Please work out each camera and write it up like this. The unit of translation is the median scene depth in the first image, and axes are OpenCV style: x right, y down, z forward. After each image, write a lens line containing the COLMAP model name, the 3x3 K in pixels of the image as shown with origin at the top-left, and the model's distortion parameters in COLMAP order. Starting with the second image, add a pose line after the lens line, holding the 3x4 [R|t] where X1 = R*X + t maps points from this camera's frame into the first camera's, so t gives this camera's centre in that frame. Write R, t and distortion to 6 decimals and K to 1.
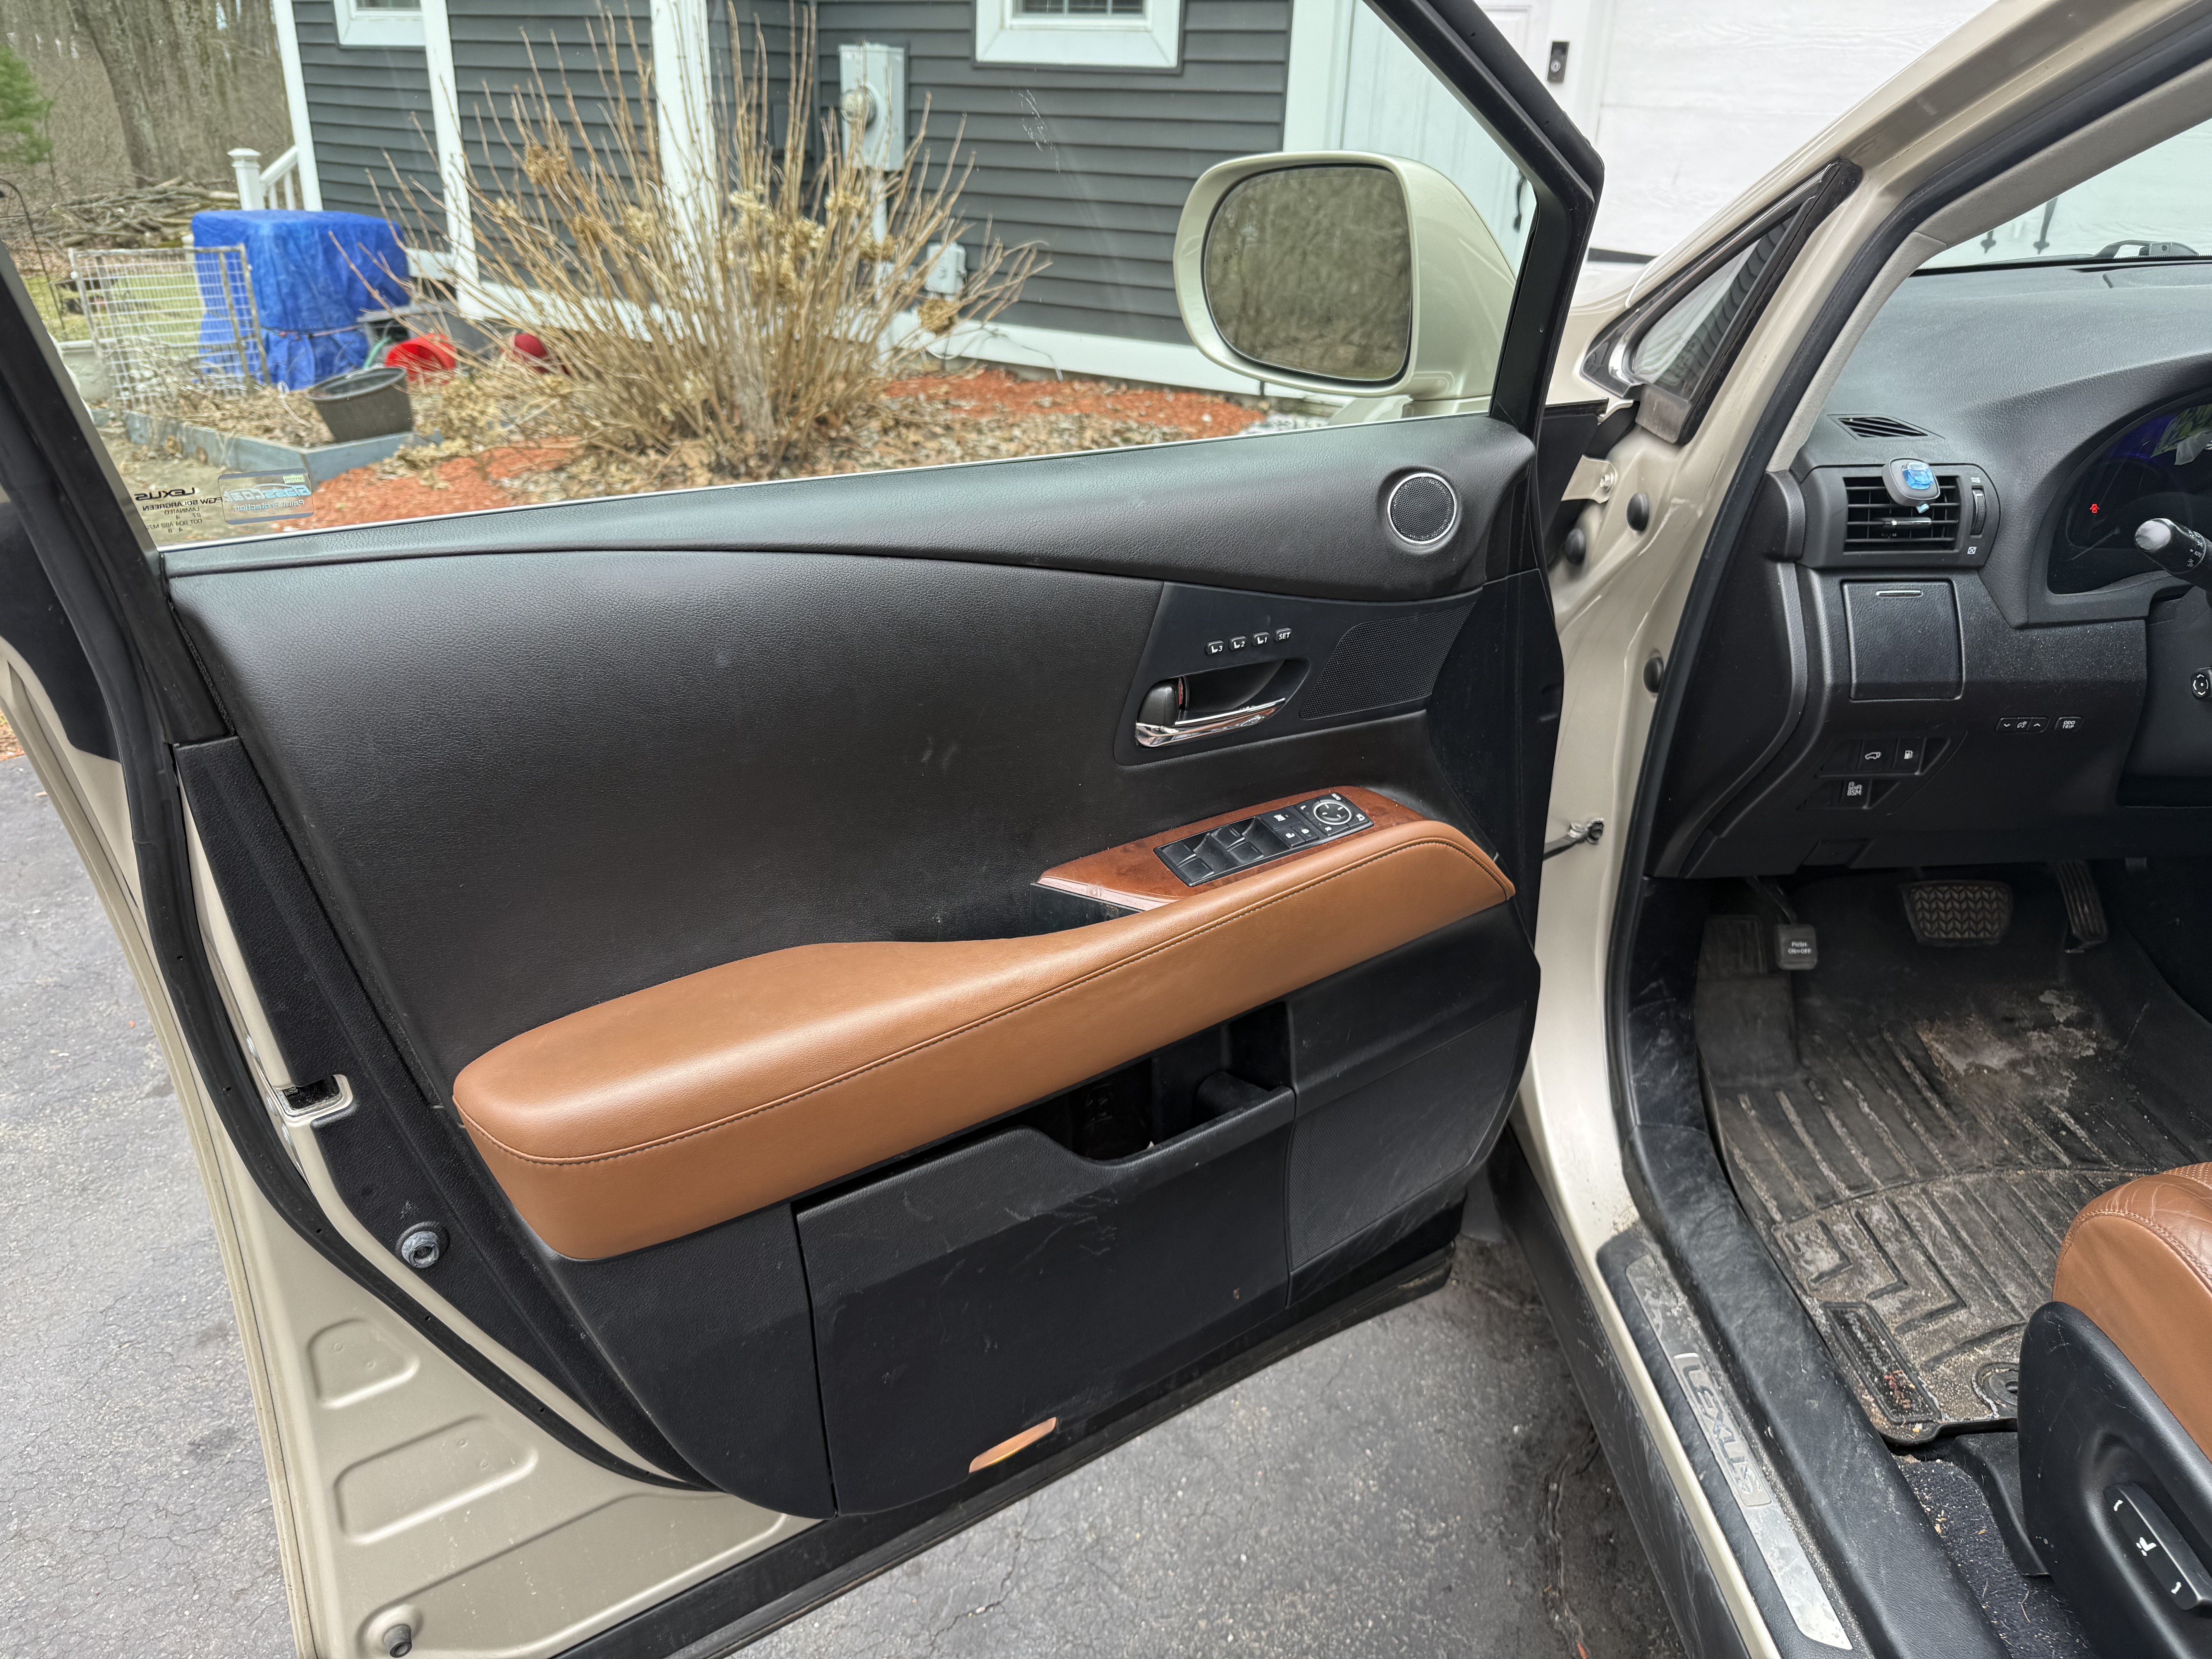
lens RADIAL K [[1528.0, 0, 1103.8], [0, 1528.0, 823.8], [0, 0, 1]] dist [-0.042454, 0.001555]
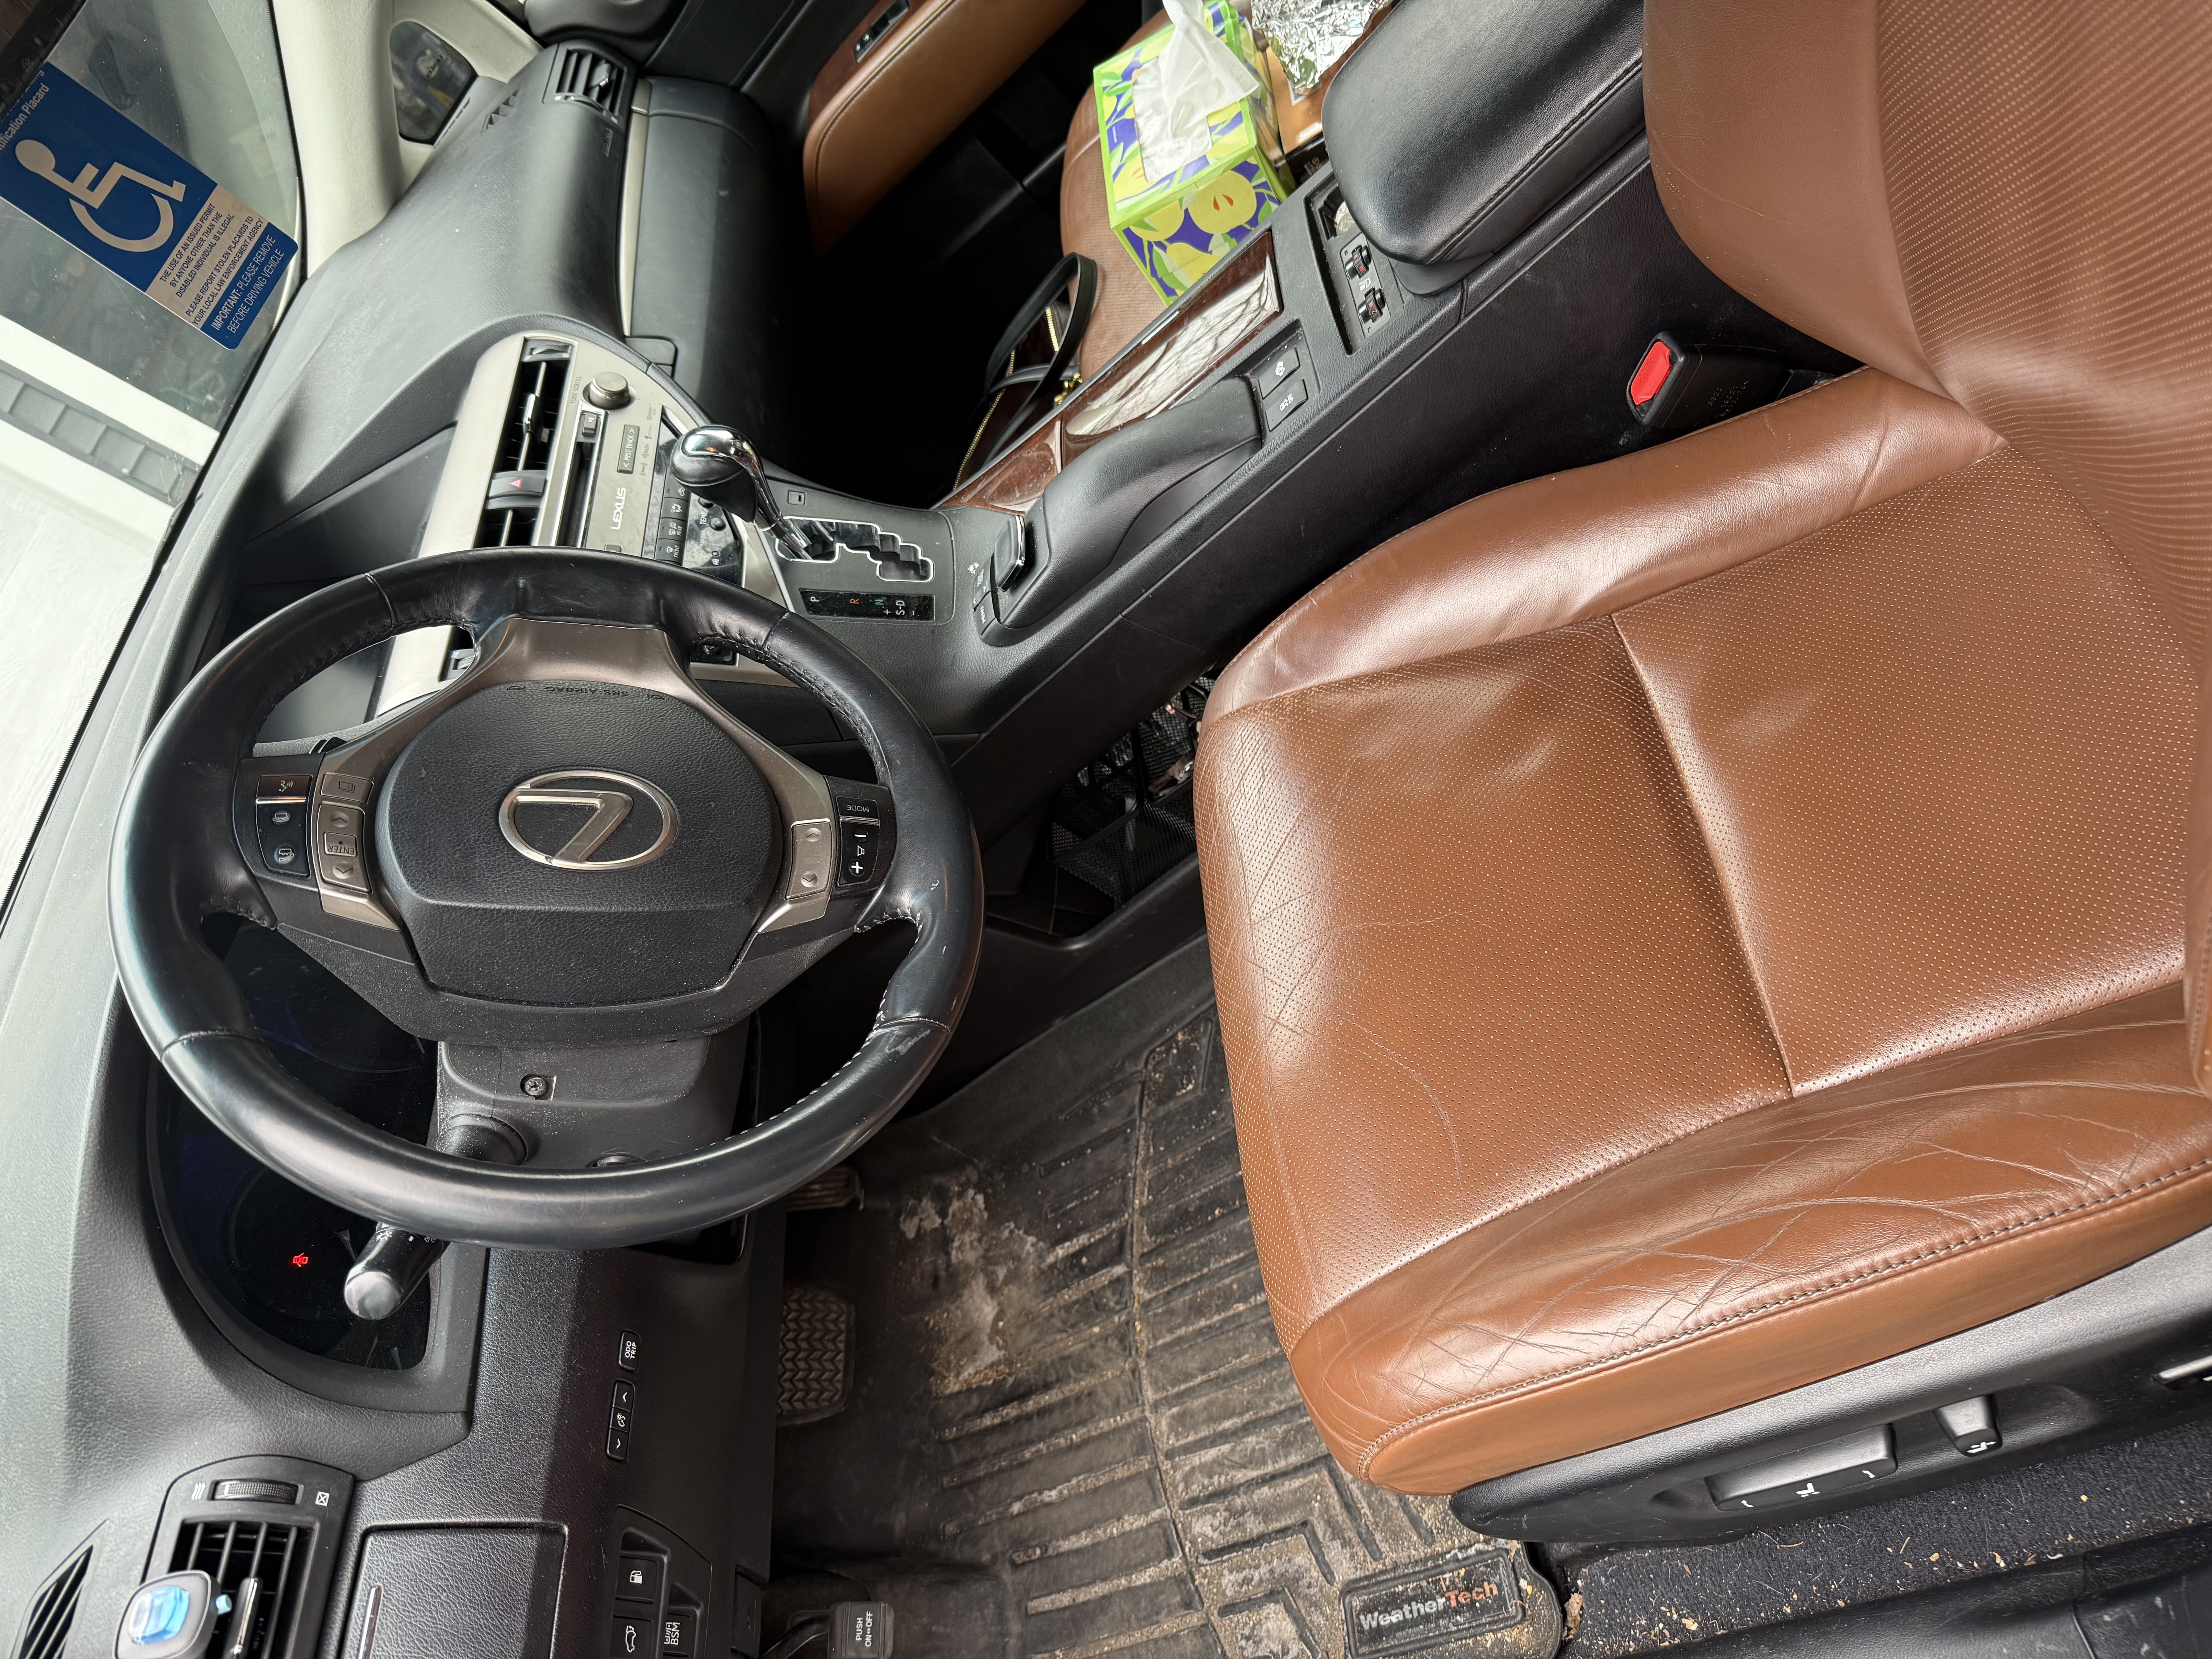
lens RADIAL K [[1528.0, 0, 1109.4], [0, 1528.0, 832.2], [0, 0, 1]] dist [-0.042454, 0.001555]
pose [[-0.038578, -0.792948, 0.608067, 0.326444], [0.937455, 0.181963, 0.296763, -0.089121], [-0.345963, 0.581483, 0.736333, 0.226928]]
